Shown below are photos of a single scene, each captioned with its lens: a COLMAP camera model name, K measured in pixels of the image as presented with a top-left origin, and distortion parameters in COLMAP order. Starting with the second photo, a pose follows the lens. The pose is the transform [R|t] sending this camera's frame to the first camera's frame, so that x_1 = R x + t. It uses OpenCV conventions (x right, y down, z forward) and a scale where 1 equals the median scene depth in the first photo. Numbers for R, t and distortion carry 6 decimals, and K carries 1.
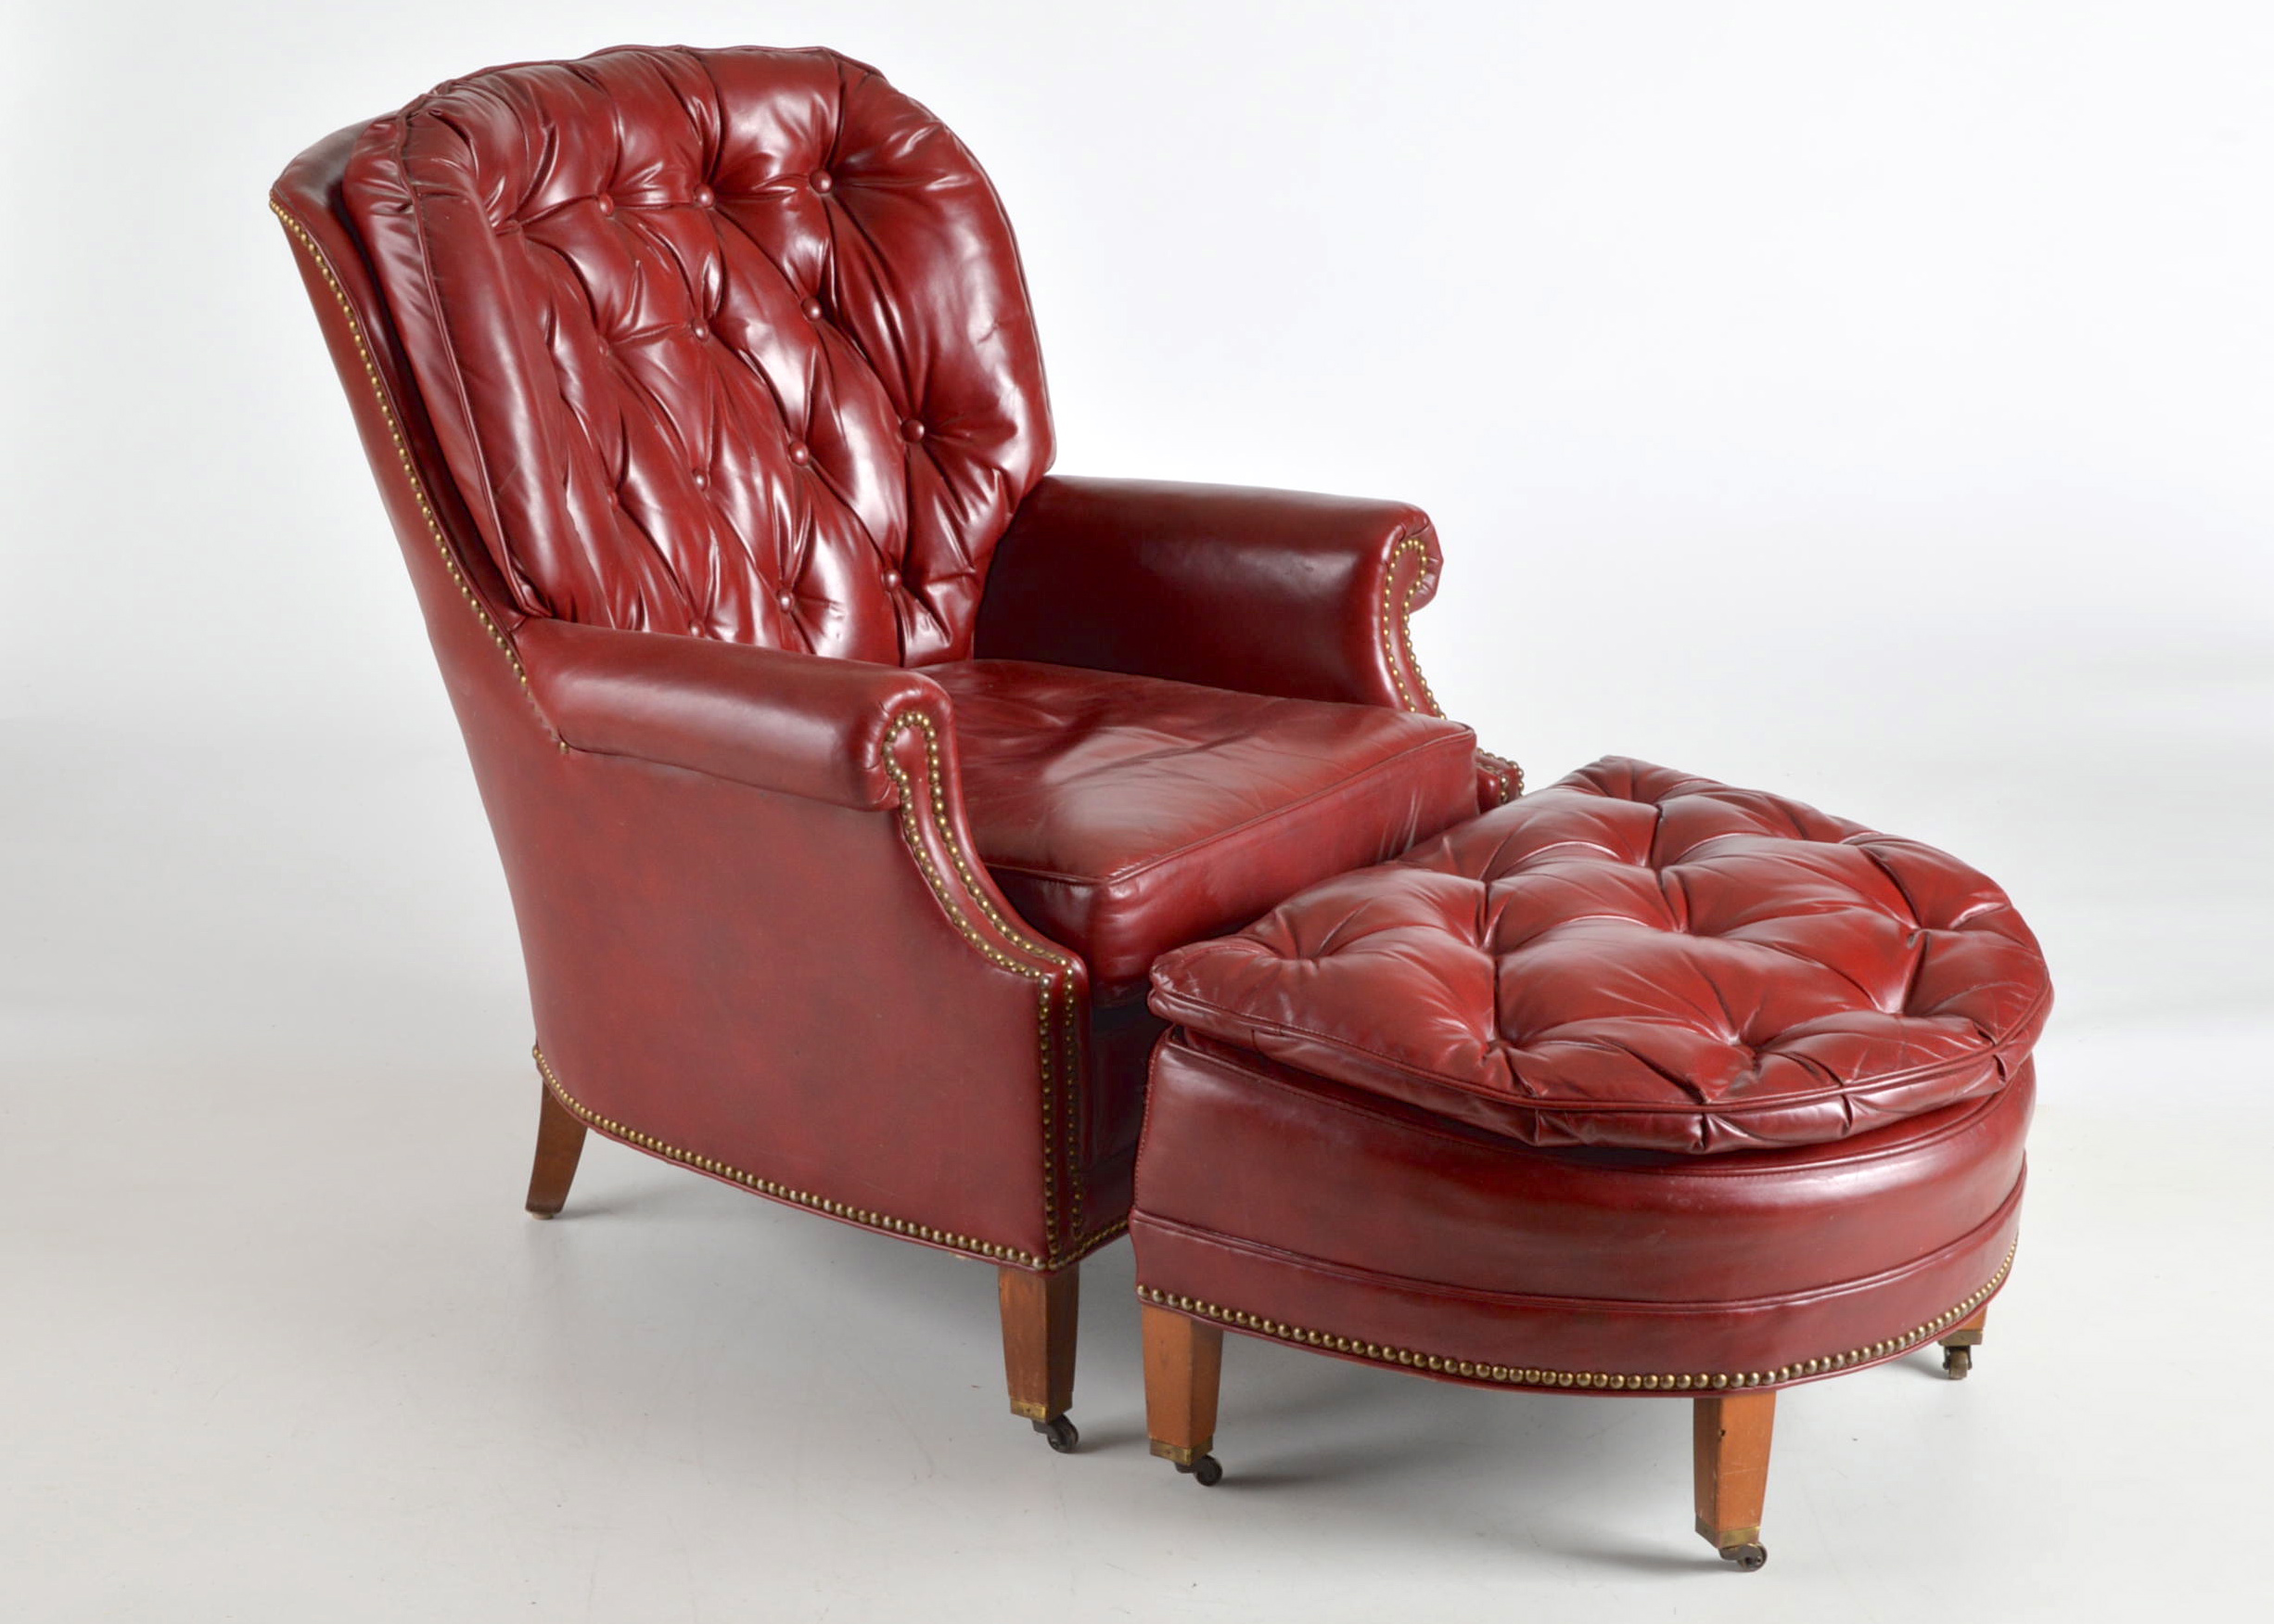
lens RADIAL K [[3913.3, 0, 1130.1], [0, 3913.3, 800.6], [0, 0, 1]] dist [0.069738, 0.000000]
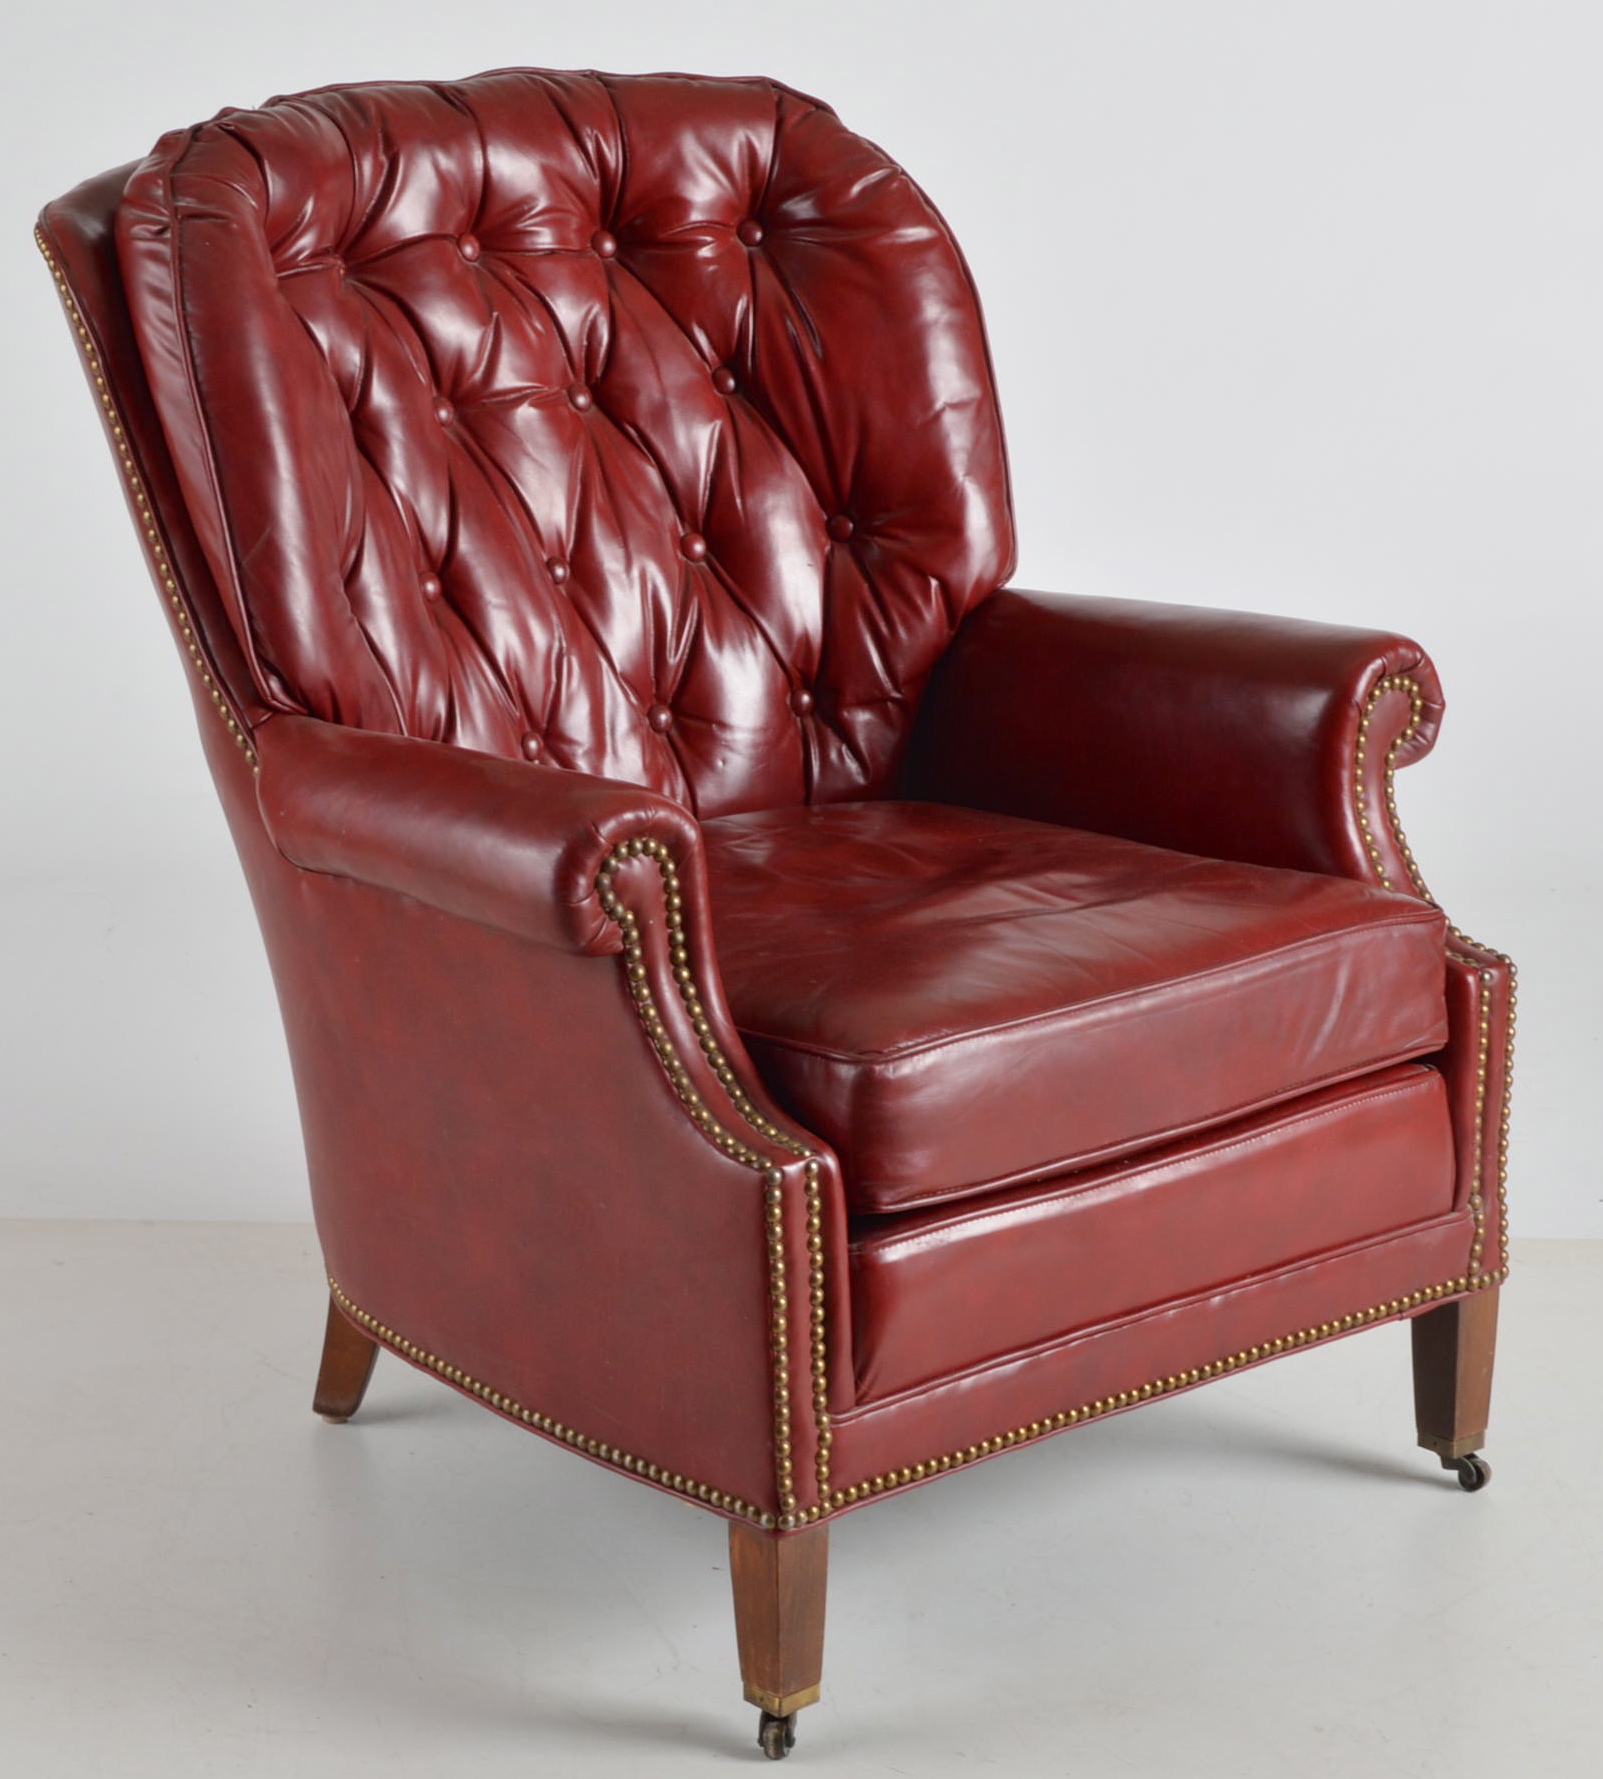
lens RADIAL K [[4222.5, 0, 801.4], [0, 4222.5, 897.8], [0, 0, 1]] dist [-0.010934, 0.000000]
pose [[0.976408, 0.054243, -0.209008, 0.139913], [-0.060190, 0.997940, -0.022194, 0.006511], [0.207374, 0.034250, 0.977662, 0.118123]]
